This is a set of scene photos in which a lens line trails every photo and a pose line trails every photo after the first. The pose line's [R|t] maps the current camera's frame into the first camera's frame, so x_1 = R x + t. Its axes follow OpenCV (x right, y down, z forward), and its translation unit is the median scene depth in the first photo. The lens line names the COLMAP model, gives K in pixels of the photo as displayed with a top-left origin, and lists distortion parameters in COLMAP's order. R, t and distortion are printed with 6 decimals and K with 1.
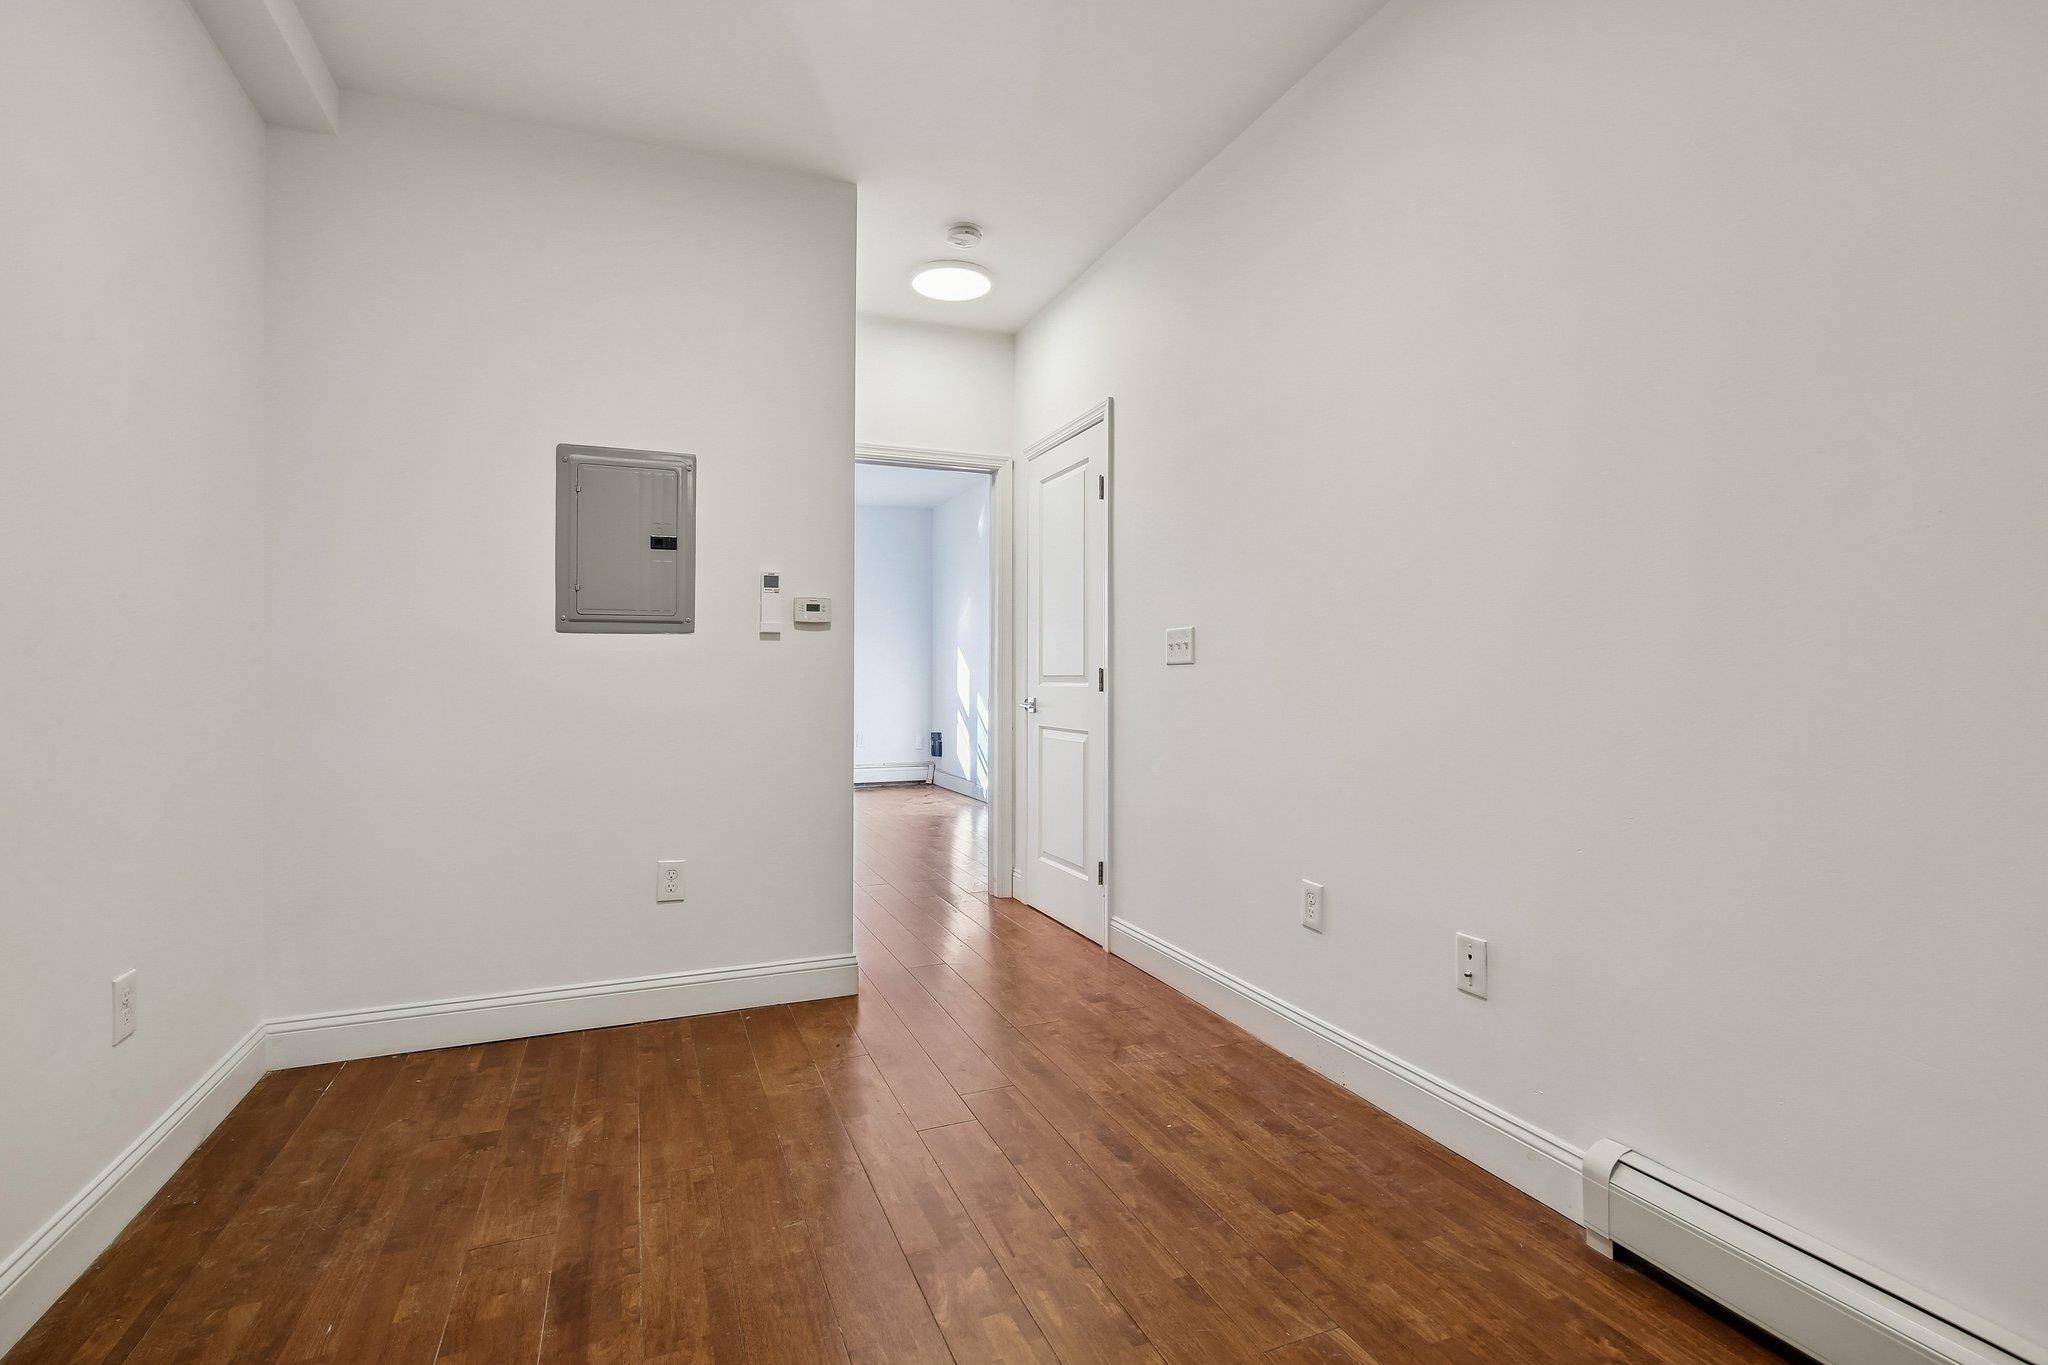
lens RADIAL K [[953.5, 0, 1016.8], [0, 953.5, 672.5], [0, 0, 1]] dist [-0.003522, 0.000851]
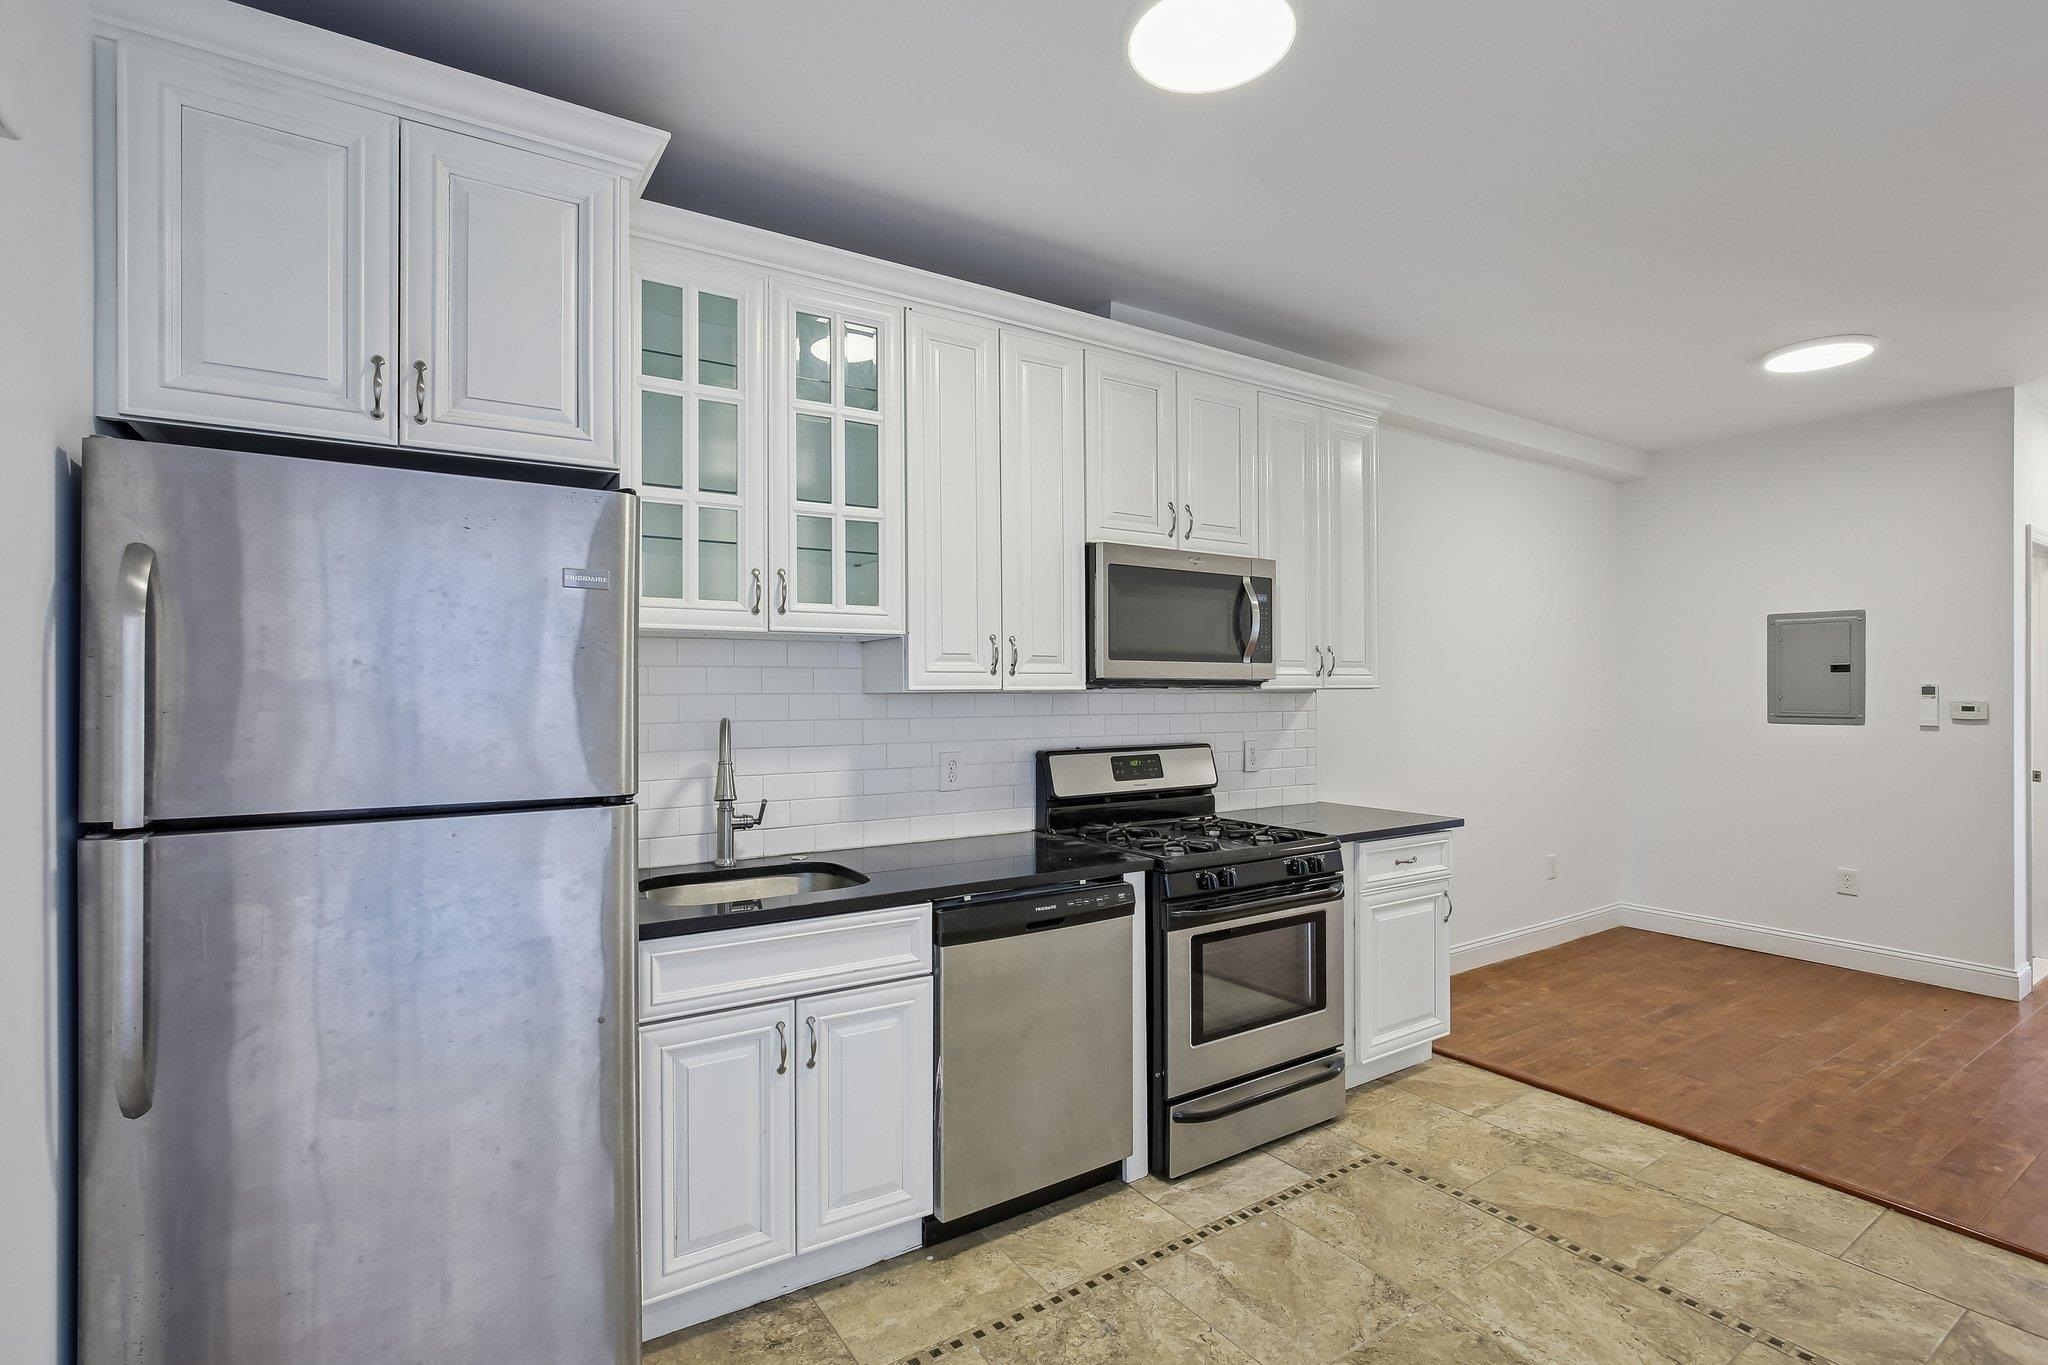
lens RADIAL K [[944.6, 0, 1027.1], [0, 944.6, 685.8], [0, 0, 1]] dist [-0.016019, 0.008957]
pose [[0.203538, 0.001955, -0.979065, 1.026392], [0.001363, 0.999996, 0.002280, -0.129342], [0.979066, -0.001798, 0.203535, -0.751994]]
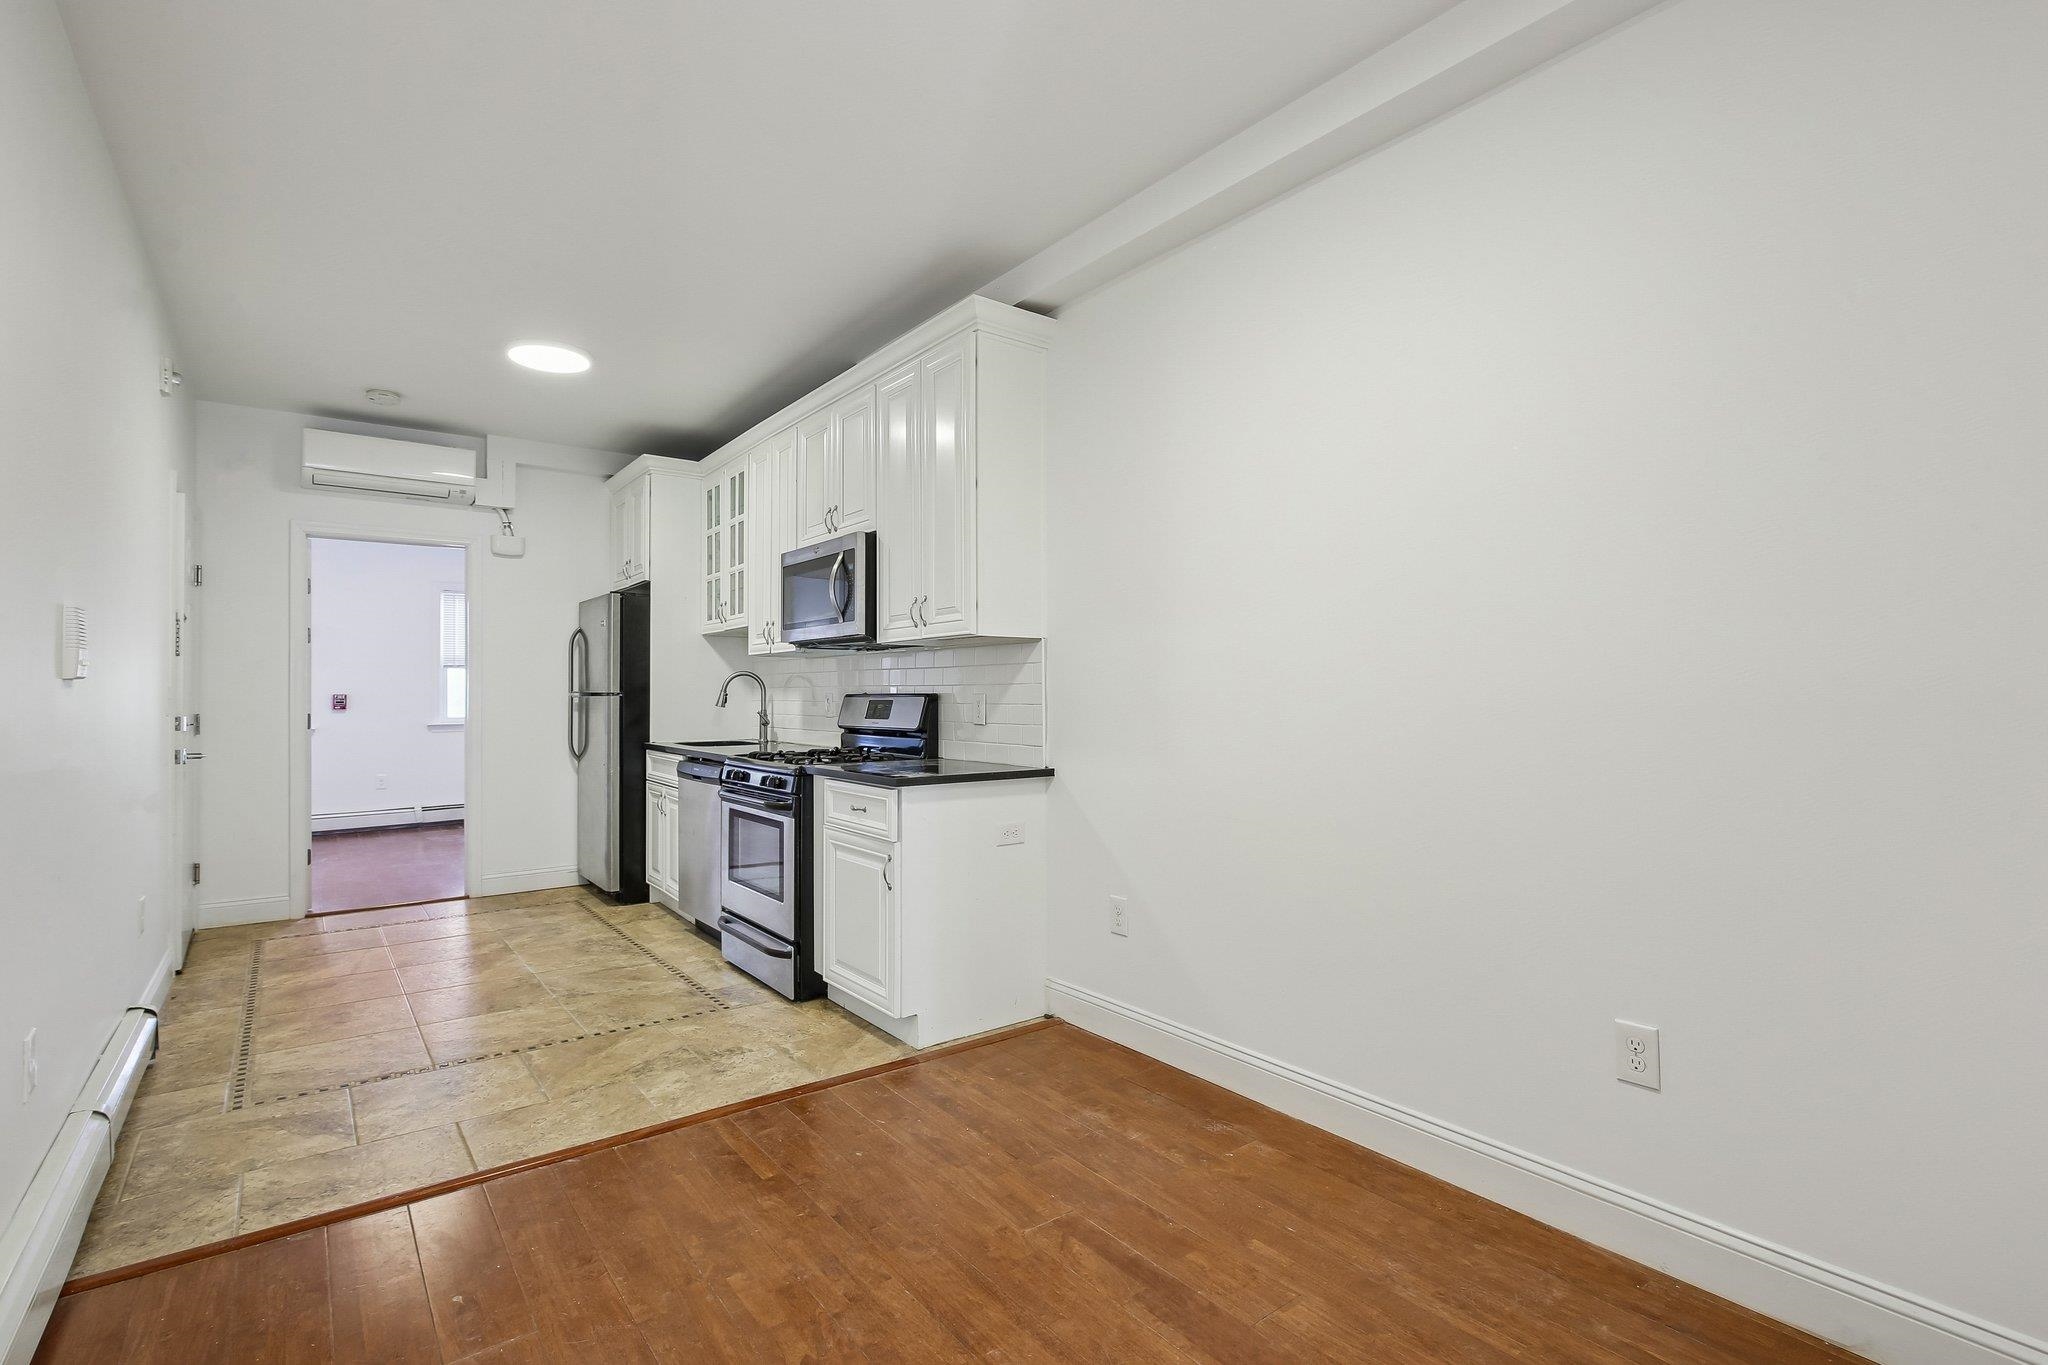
lens RADIAL K [[947.3, 0, 1031.0], [0, 947.3, 685.5], [0, 0, 1]] dist [-0.010365, 0.000978]
pose [[-0.960664, 0.007574, -0.277608, -0.006608], [0.010179, 0.999917, -0.007942, -0.040550], [0.277525, -0.010456, -0.960661, 1.339179]]
